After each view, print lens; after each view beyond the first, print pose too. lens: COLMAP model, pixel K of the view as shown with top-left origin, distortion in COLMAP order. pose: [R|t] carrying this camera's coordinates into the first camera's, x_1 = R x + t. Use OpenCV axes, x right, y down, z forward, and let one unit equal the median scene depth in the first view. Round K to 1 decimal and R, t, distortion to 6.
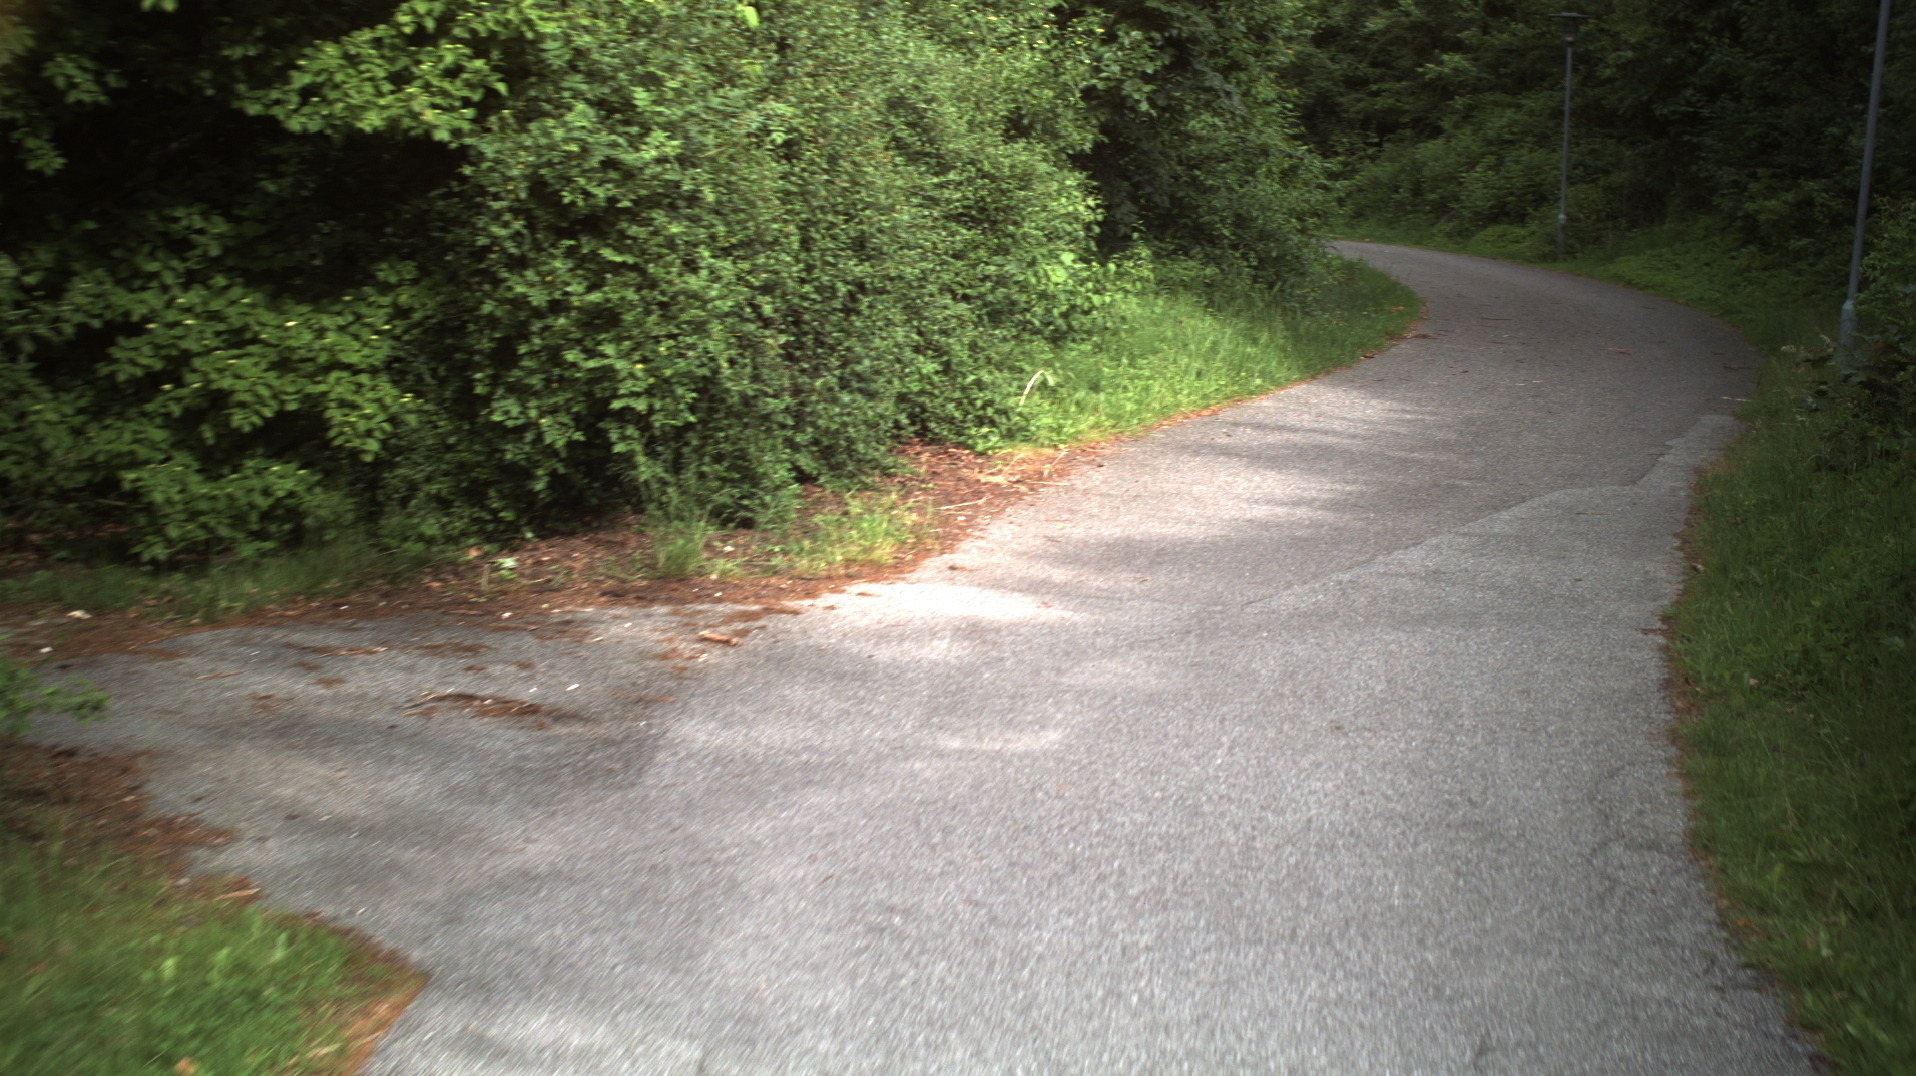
lens RADIAL K [[3477.9, 0, 965.7], [0, 3477.9, 515.8], [0, 0, 1]] dist [-0.278633, 0.000000]
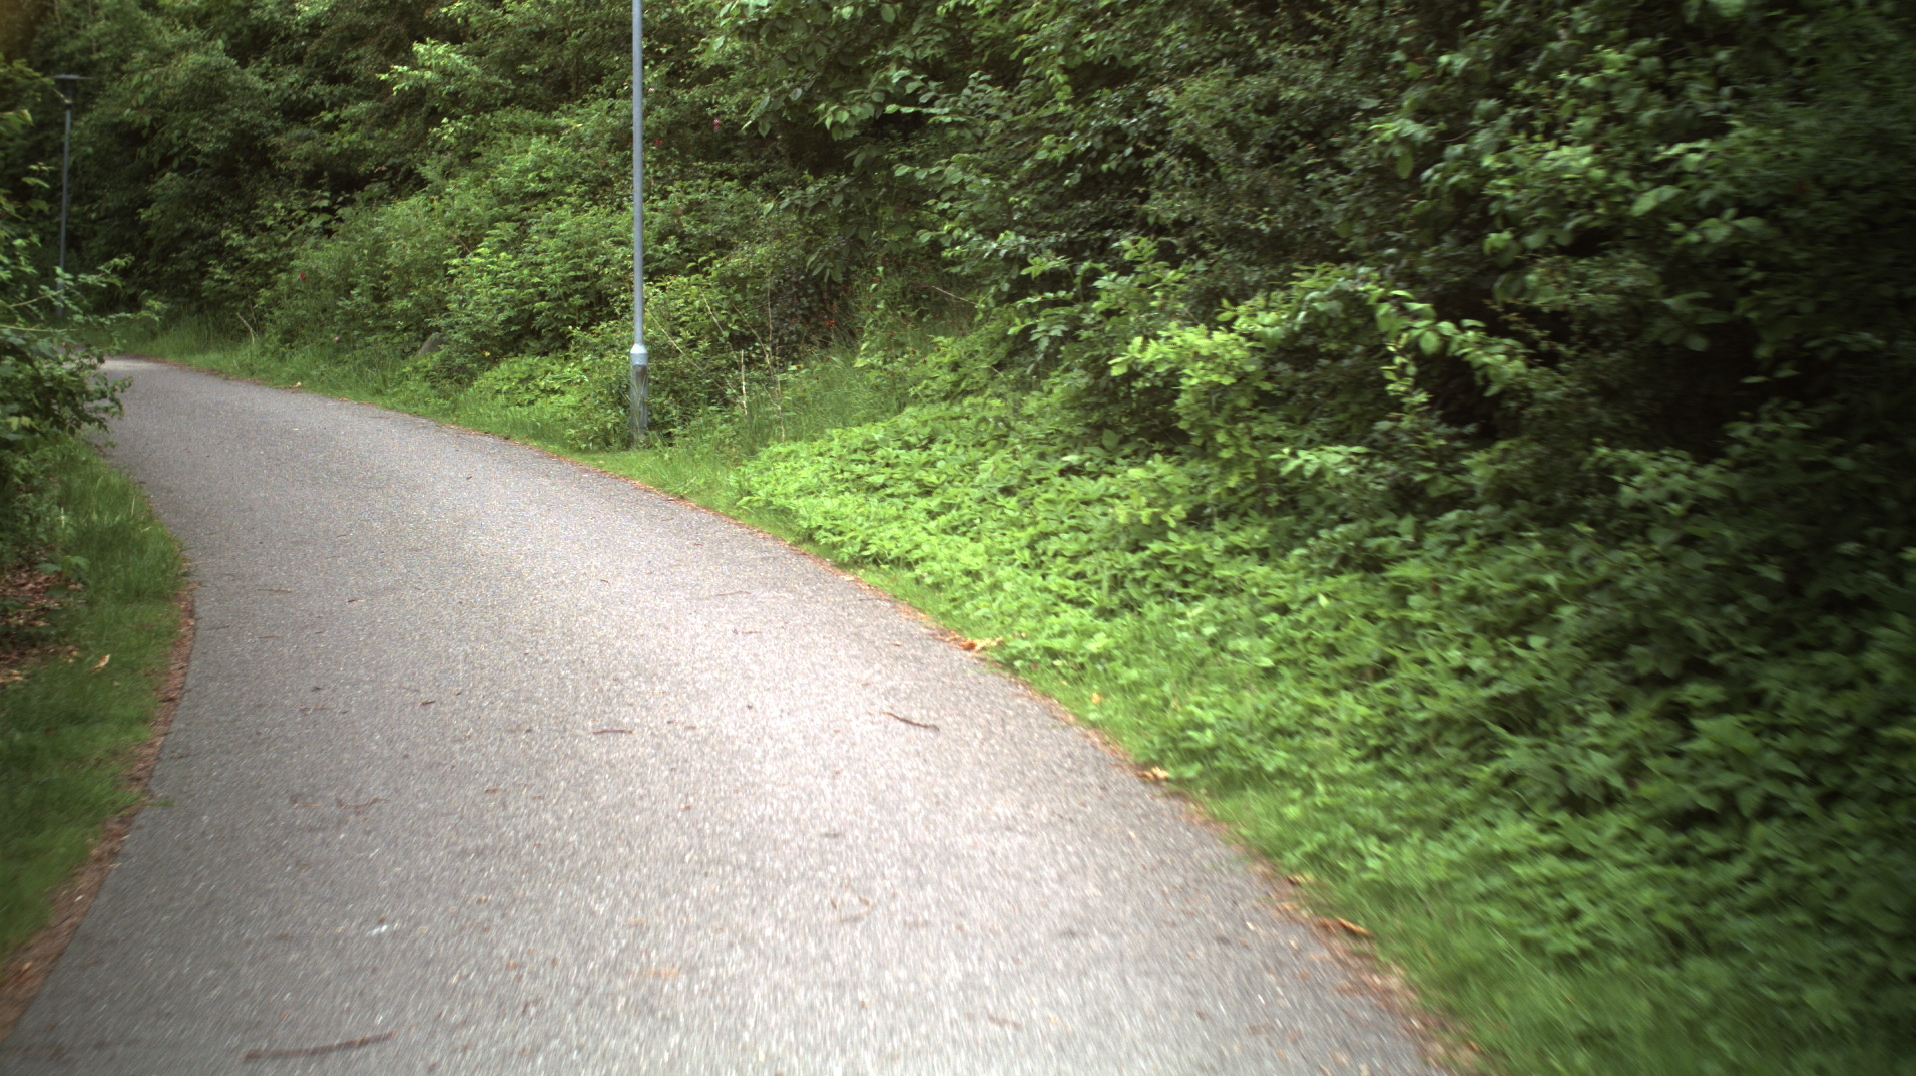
lens RADIAL K [[3477.9, 0, 947.4], [0, 3477.9, 533.5], [0, 0, 1]] dist [-0.278633, 0.000000]
pose [[0.967150, -0.062436, 0.246421, 0.270762], [0.064739, 0.997901, -0.001251, -0.165964], [-0.245825, 0.017163, 0.969162, 1.497791]]
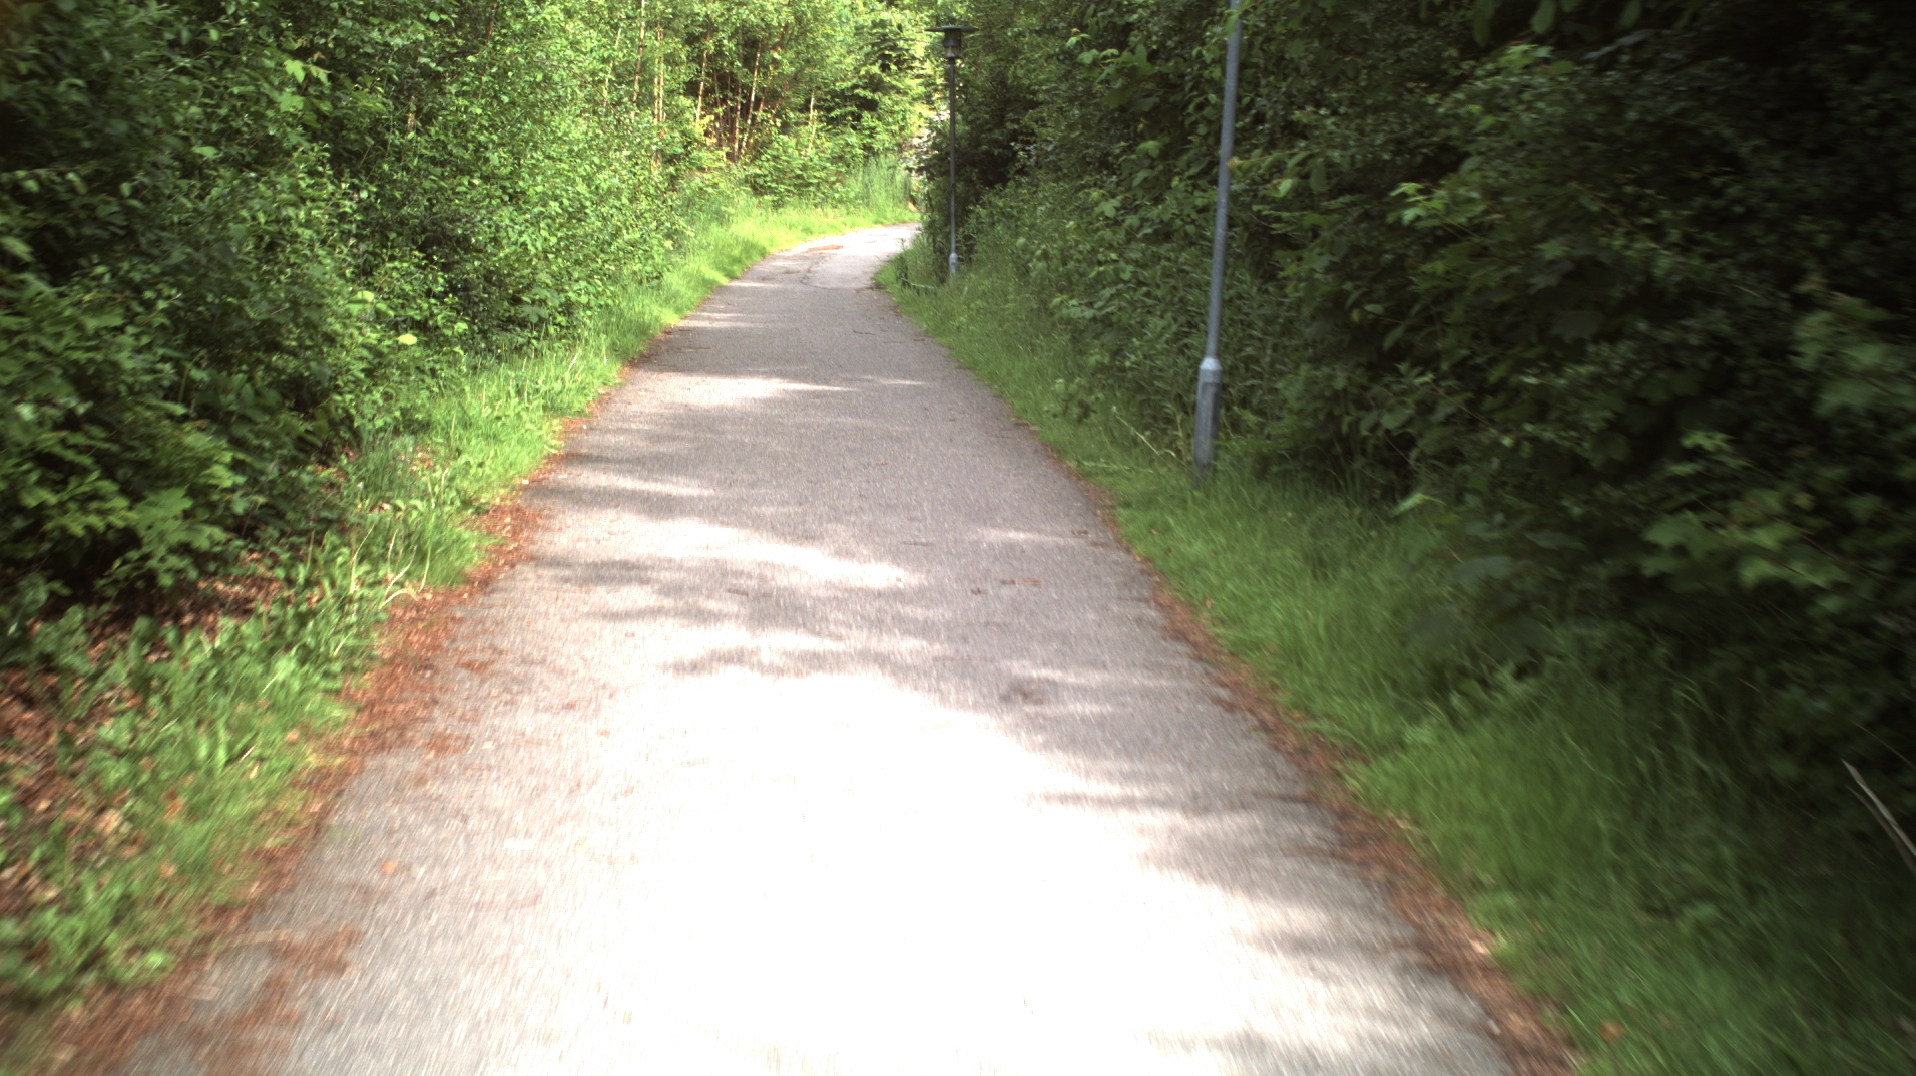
lens RADIAL K [[3477.9, 0, 960.7], [0, 3477.9, 532.4], [0, 0, 1]] dist [-0.278633, 0.000000]
pose [[0.991230, -0.011244, -0.131669, 0.330769], [0.011106, 0.999937, -0.001783, -0.371764], [0.131680, 0.000305, 0.991292, 3.356256]]
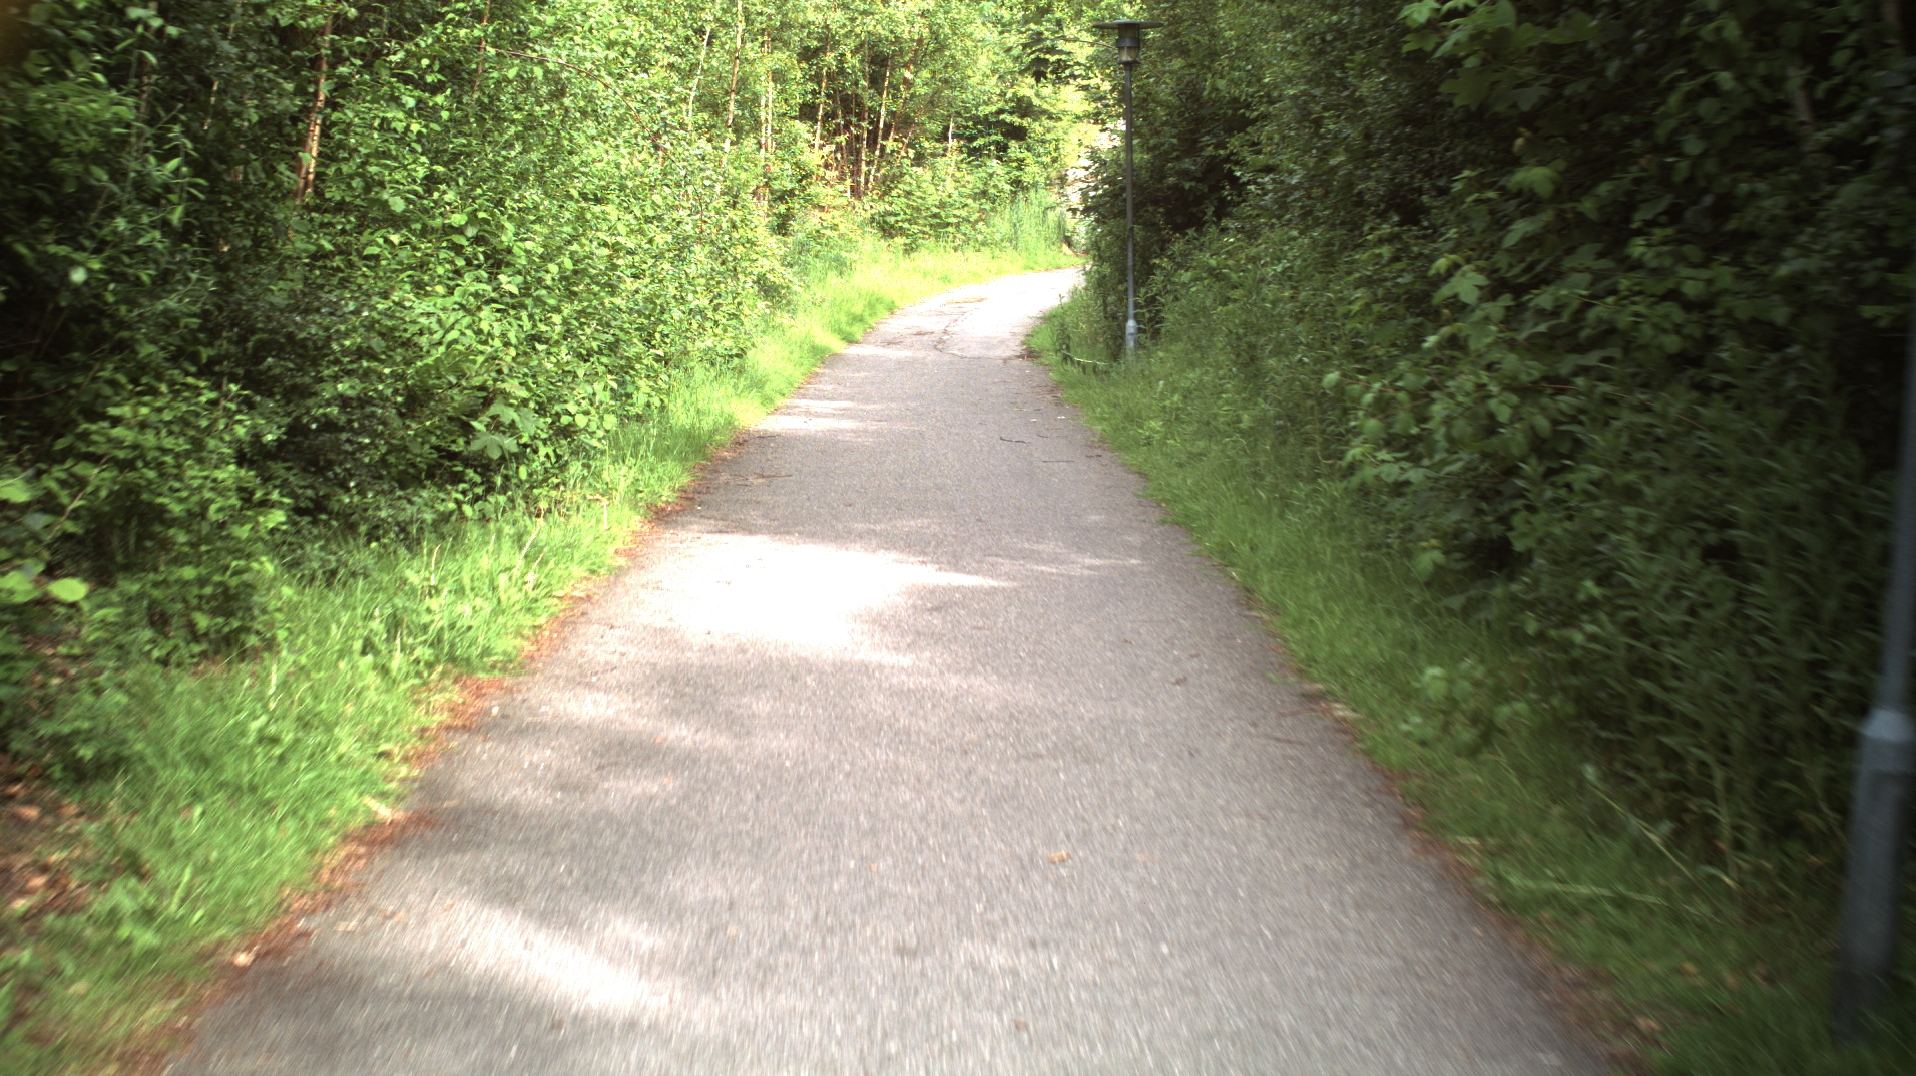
lens RADIAL K [[3477.9, 0, 951.3], [0, 3477.9, 532.9], [0, 0, 1]] dist [-0.278633, 0.000000]
pose [[0.984291, -0.014565, -0.175953, 0.231186], [0.012663, 0.999849, -0.011924, -0.441733], [0.176100, 0.009509, 0.984326, 3.967196]]
